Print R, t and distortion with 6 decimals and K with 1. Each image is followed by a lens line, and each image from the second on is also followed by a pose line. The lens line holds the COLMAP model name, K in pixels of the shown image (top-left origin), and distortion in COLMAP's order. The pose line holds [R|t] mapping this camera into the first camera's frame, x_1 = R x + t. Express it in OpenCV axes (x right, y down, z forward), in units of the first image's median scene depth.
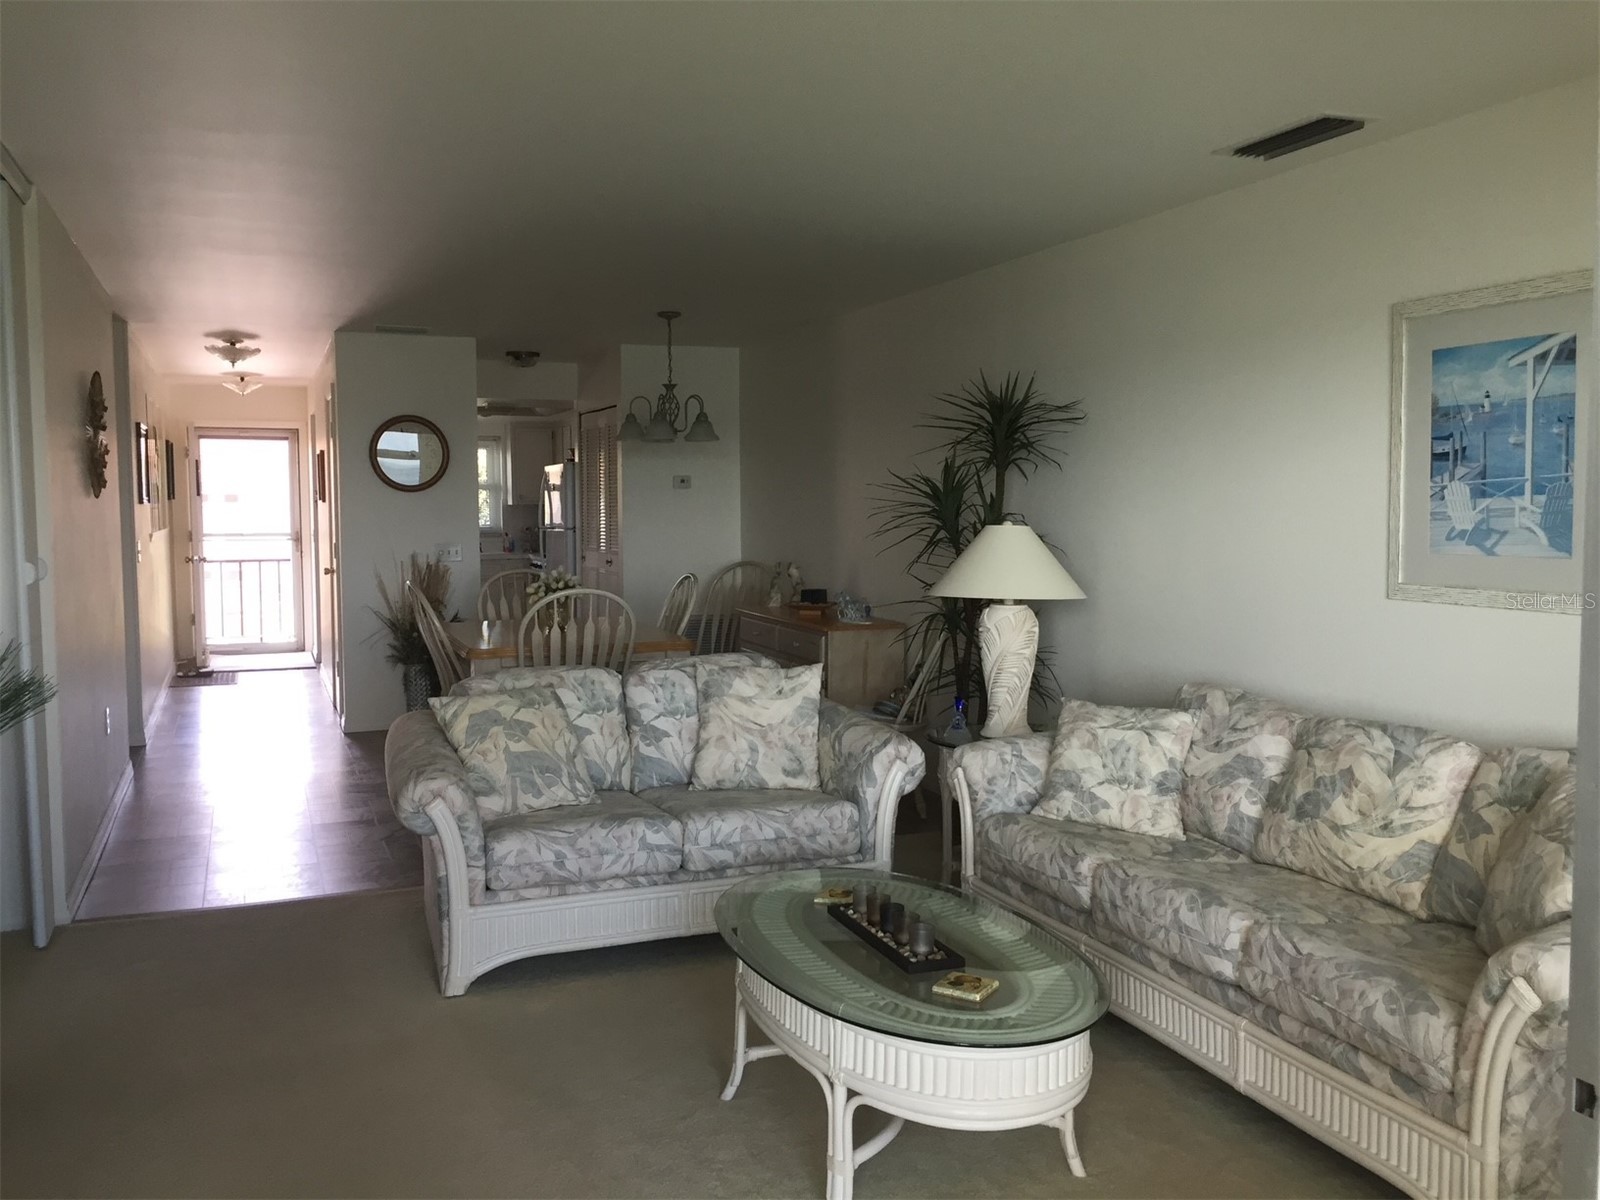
lens RADIAL K [[1369.2, 0, 797.3], [0, 1369.2, 595.8], [0, 0, 1]] dist [0.034723, -0.034176]
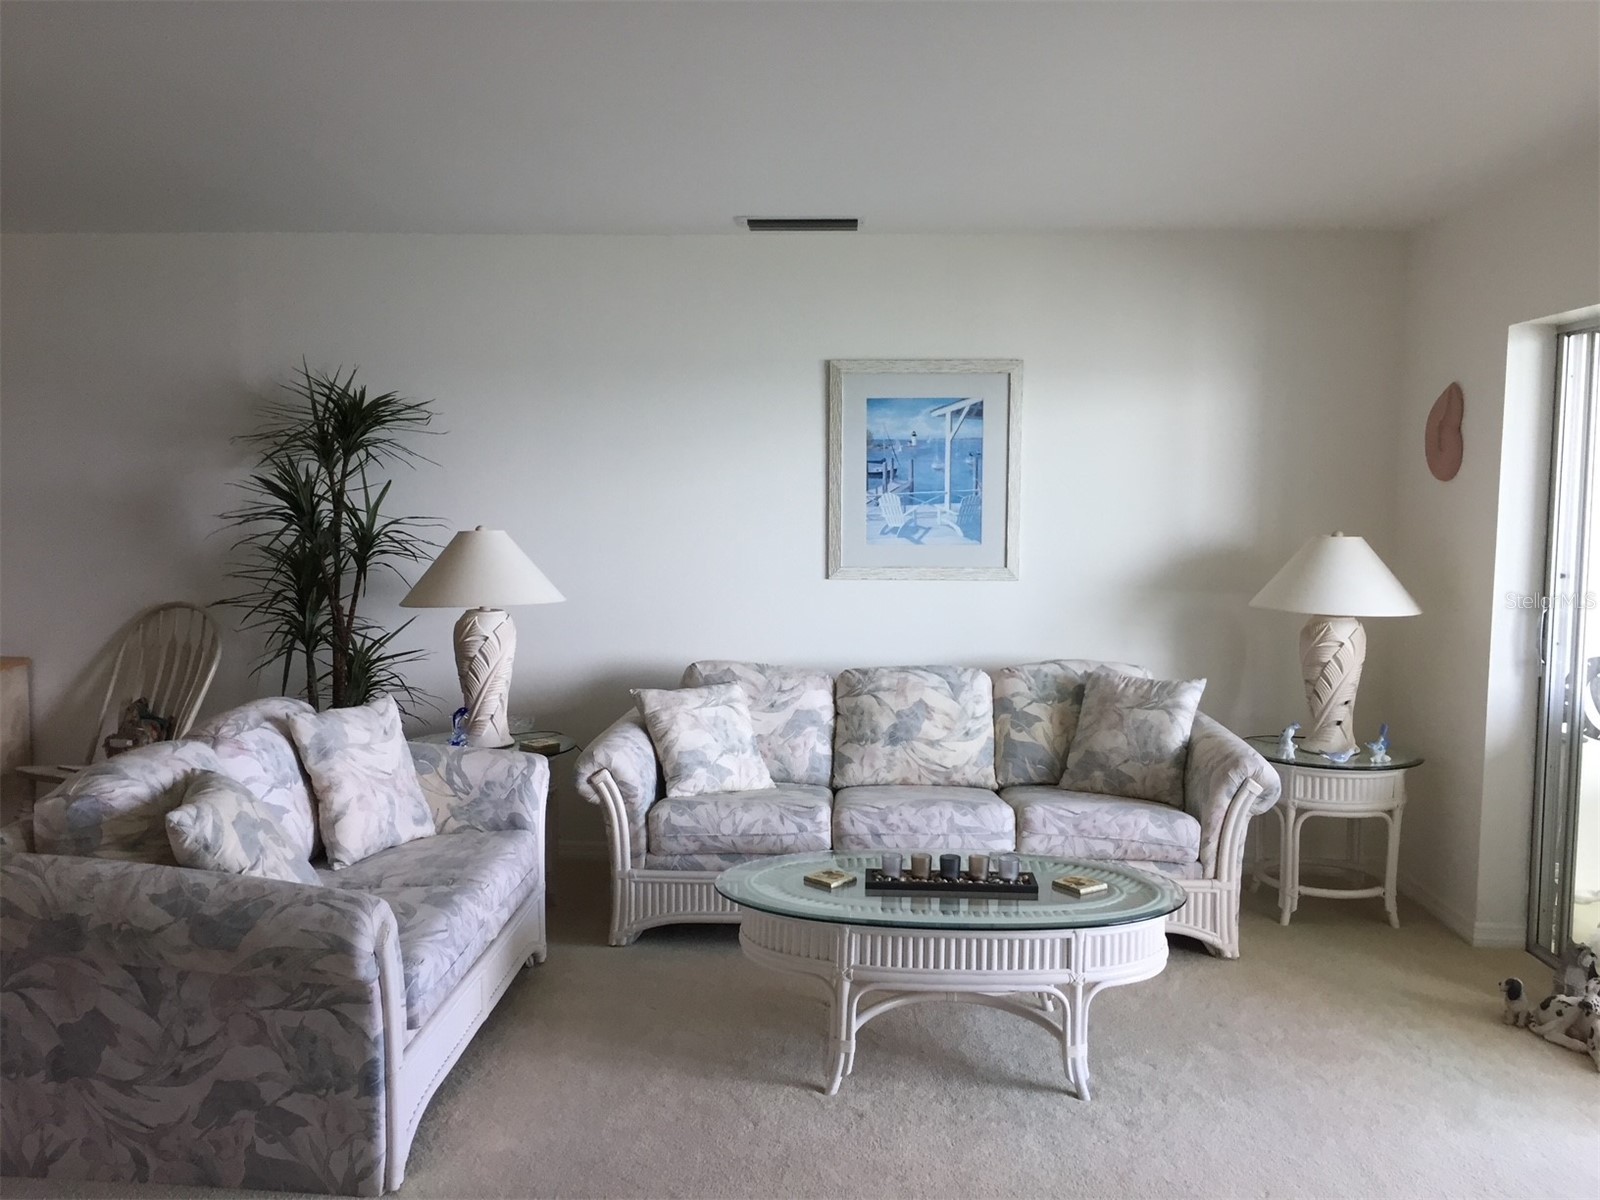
lens RADIAL K [[1369.2, 0, 804.5], [0, 1369.2, 601.5], [0, 0, 1]] dist [0.034723, -0.034176]
pose [[0.403082, -0.073776, 0.912185, -0.896149], [0.056902, 0.996837, 0.055479, -0.057690], [-0.913393, 0.029543, 0.406005, 0.535861]]
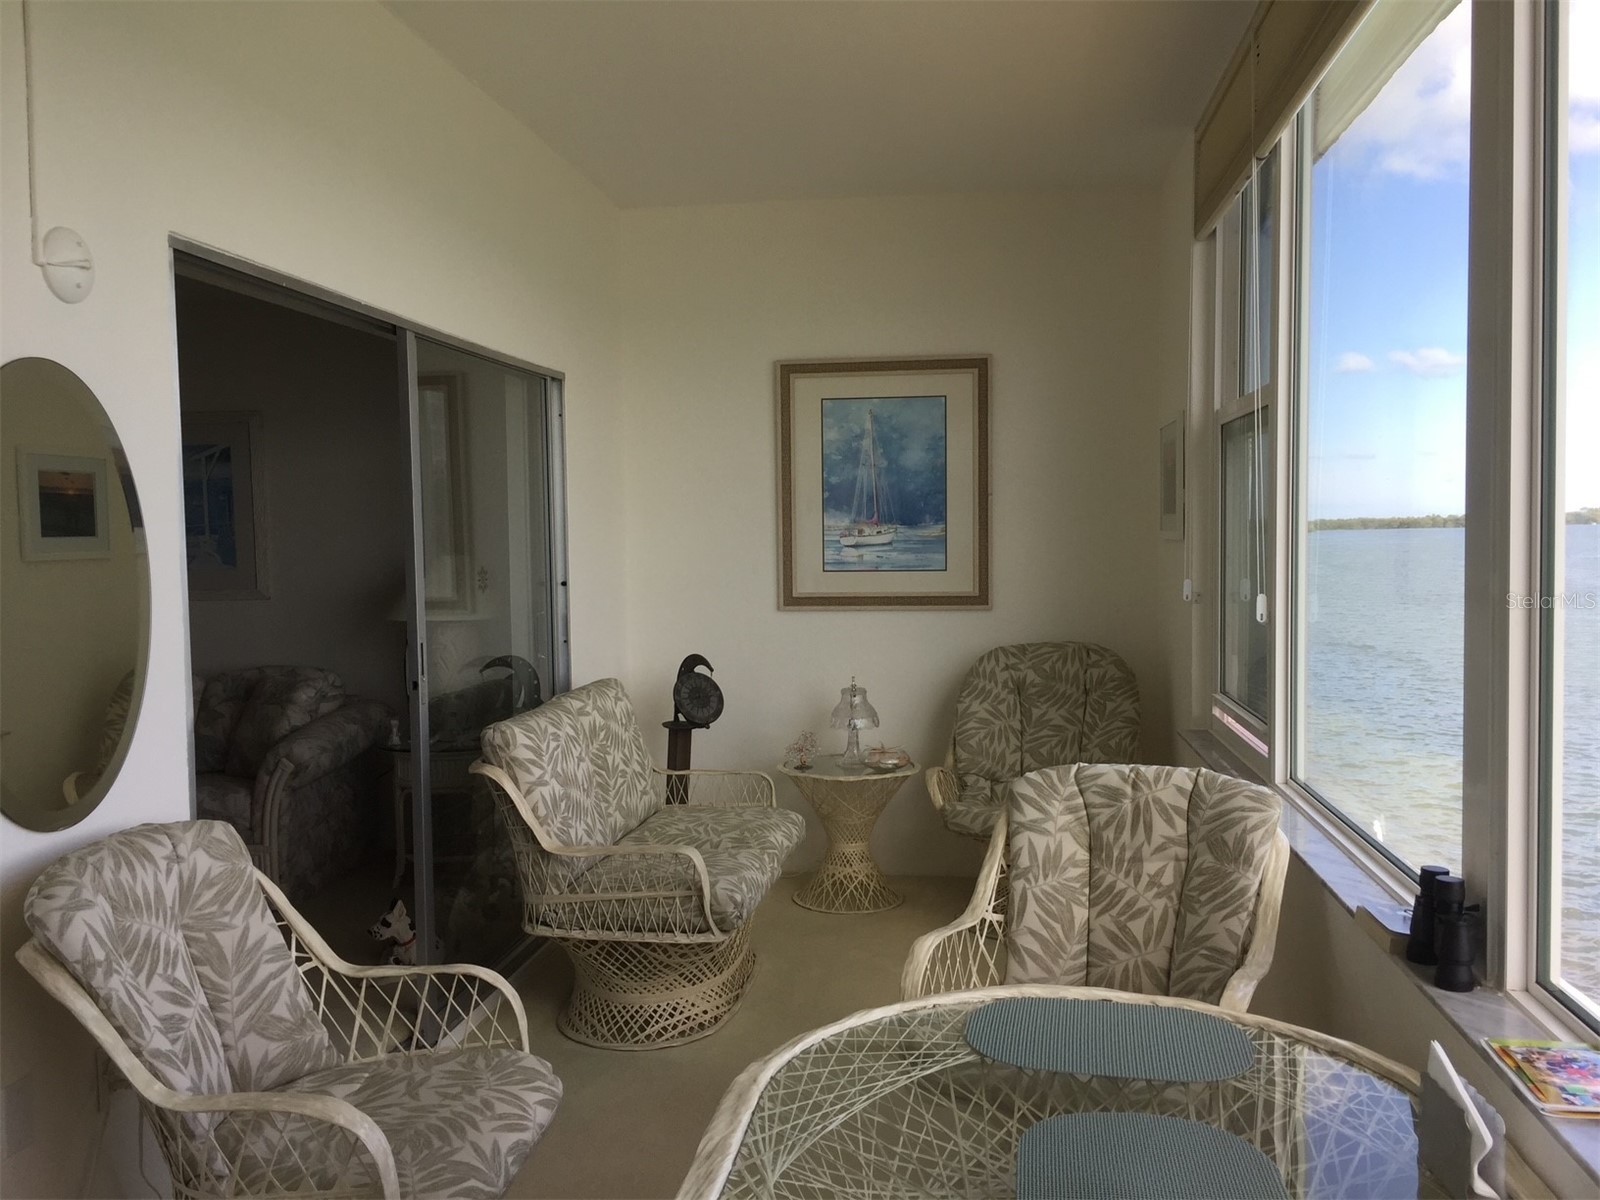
lens RADIAL K [[1369.2, 0, 800.1], [0, 1369.2, 598.3], [0, 0, 1]] dist [0.034723, -0.034176]
pose [[0.494626, -0.048801, 0.867735, -0.618626], [0.075246, 0.997078, 0.013184, 0.041511], [-0.865842, 0.058772, 0.496853, -0.517348]]
